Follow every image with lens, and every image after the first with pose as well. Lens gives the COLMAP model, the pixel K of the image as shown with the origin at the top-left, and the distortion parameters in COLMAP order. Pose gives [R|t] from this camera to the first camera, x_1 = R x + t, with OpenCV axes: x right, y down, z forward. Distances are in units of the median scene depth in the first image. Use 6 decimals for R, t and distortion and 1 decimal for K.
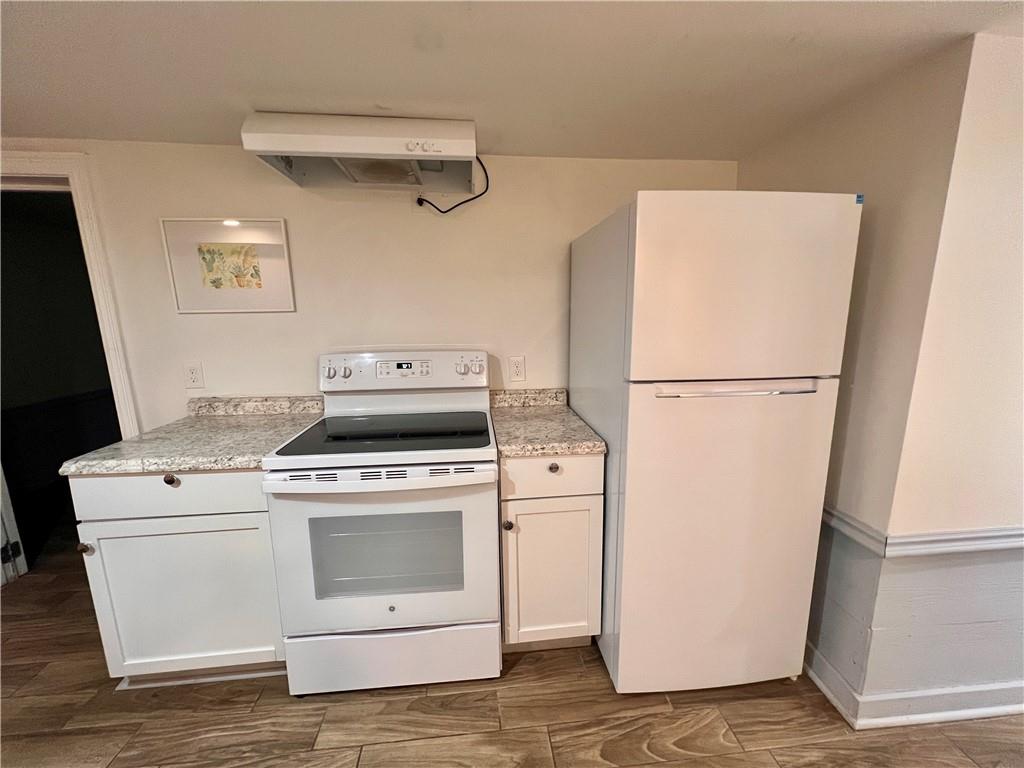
lens RADIAL K [[409.4, 0, 511.6], [0, 409.4, 380.6], [0, 0, 1]] dist [-0.001146, 0.000558]
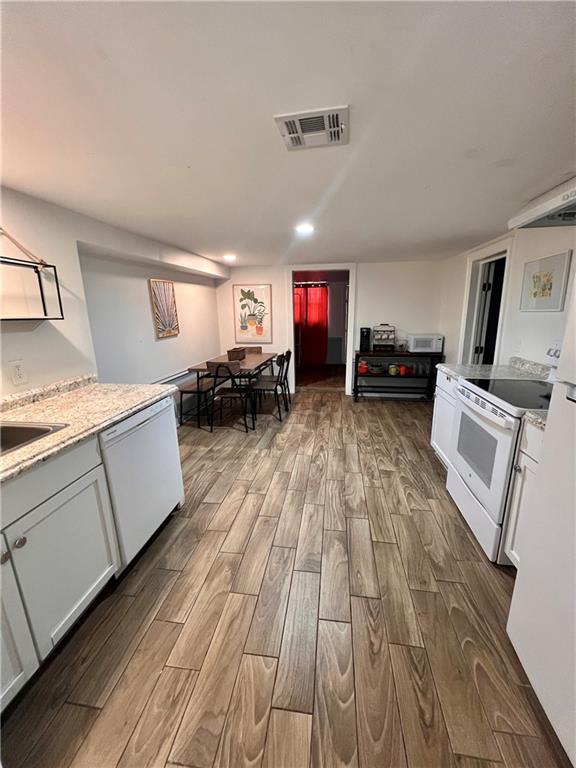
lens RADIAL K [[307.1, 0, 291.2], [0, 307.1, 383.5], [0, 0, 1]] dist [-0.001146, 0.000558]
pose [[-0.240607, 0.233554, -0.942105, 1.118854], [-0.156842, 0.948508, 0.275198, -0.091143], [0.957867, 0.213976, -0.191586, 0.404534]]
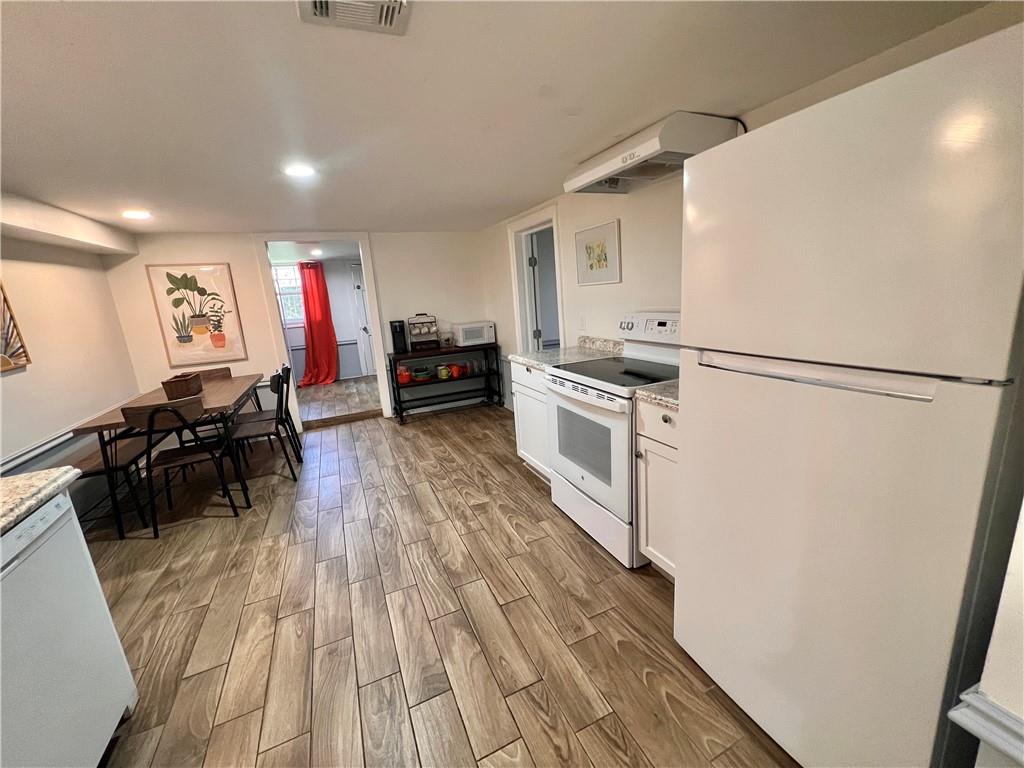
lens RADIAL K [[409.4, 0, 511.6], [0, 409.4, 380.6], [0, 0, 1]] dist [-0.001146, 0.000558]
pose [[0.316799, 0.188650, -0.929543, 1.005277], [-0.100969, 0.981160, 0.164714, -0.034517], [0.943103, 0.041673, 0.329878, 0.217645]]
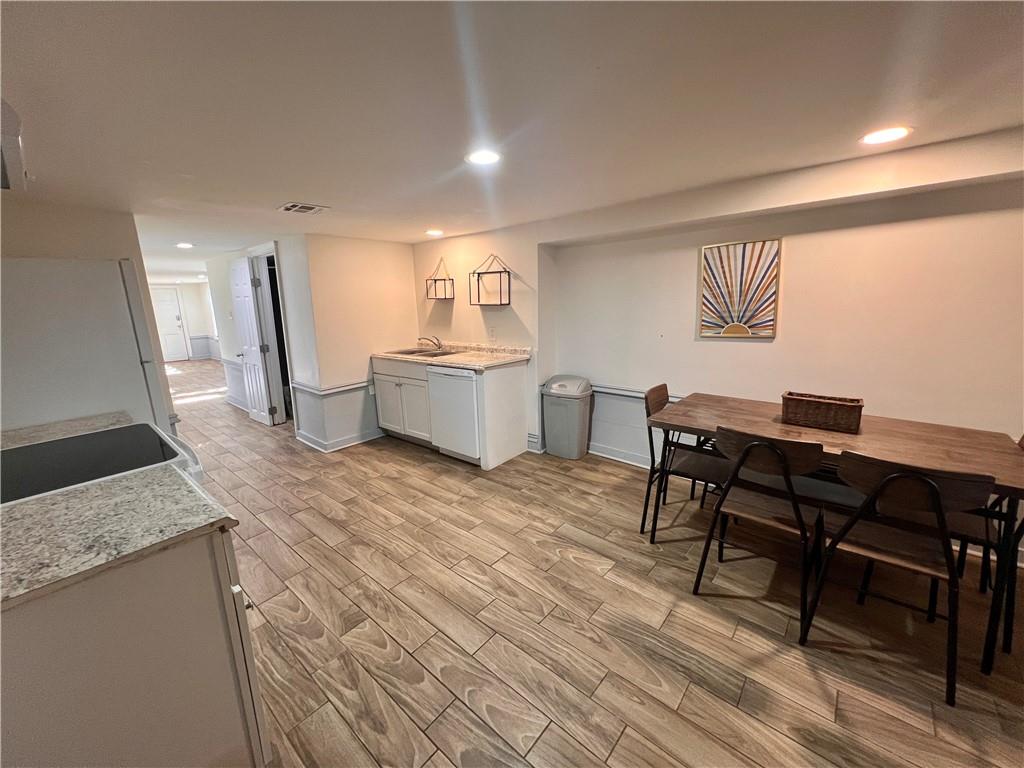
lens RADIAL K [[409.4, 0, 511.6], [0, 409.4, 380.6], [0, 0, 1]] dist [-0.001146, 0.000558]
pose [[-0.689972, -0.120903, 0.713667, -1.836507], [0.160747, 0.935738, 0.313934, -0.199299], [-0.705761, 0.331326, -0.626199, 0.921562]]
